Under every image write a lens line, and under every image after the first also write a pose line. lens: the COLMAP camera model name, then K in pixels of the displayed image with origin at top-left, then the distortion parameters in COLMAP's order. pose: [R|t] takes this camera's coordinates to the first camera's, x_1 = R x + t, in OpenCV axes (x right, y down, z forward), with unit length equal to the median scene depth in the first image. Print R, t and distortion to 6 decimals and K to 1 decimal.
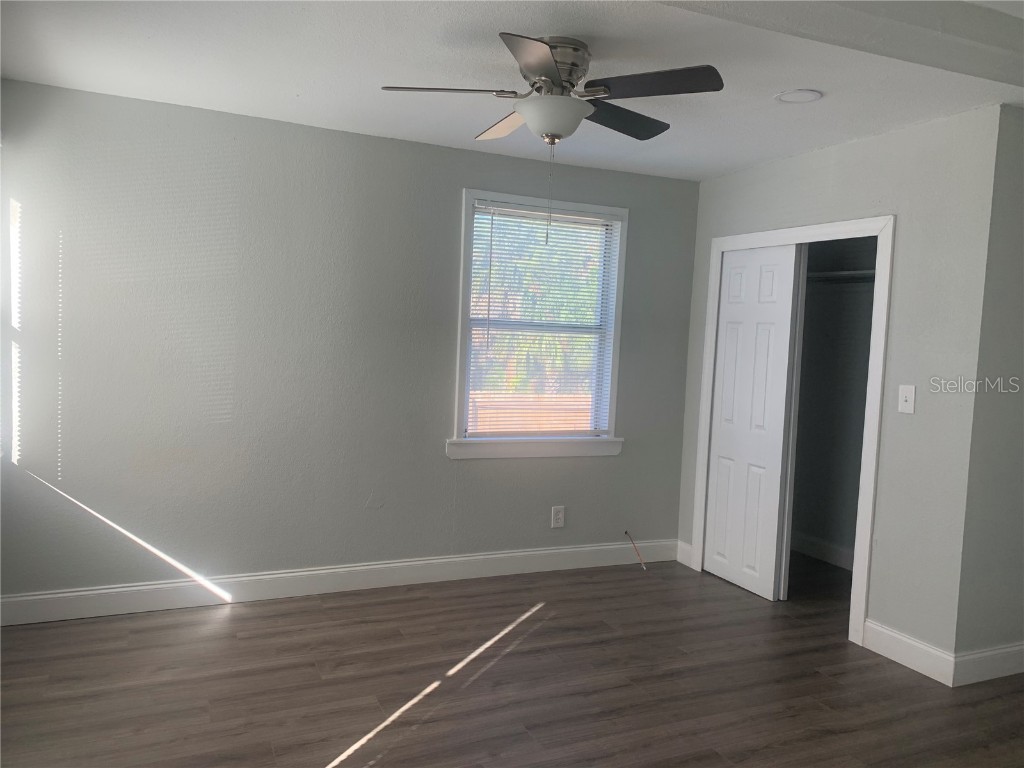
lens RADIAL K [[786.7, 0, 517.2], [0, 786.7, 374.9], [0, 0, 1]] dist [0.018745, -0.004951]
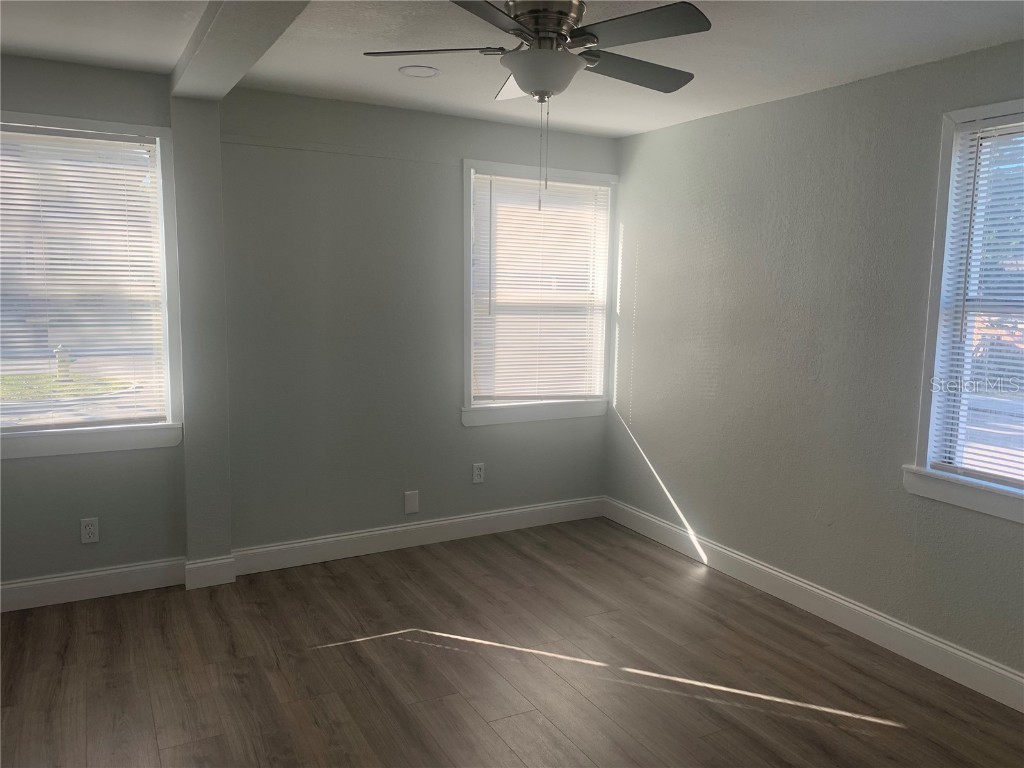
lens RADIAL K [[786.7, 0, 517.2], [0, 786.7, 374.9], [0, 0, 1]] dist [0.018745, -0.004951]
pose [[0.072193, 0.071855, -0.994799, 0.700426], [-0.080312, 0.994582, 0.066011, -0.025143], [0.994152, 0.075129, 0.077573, 0.643851]]
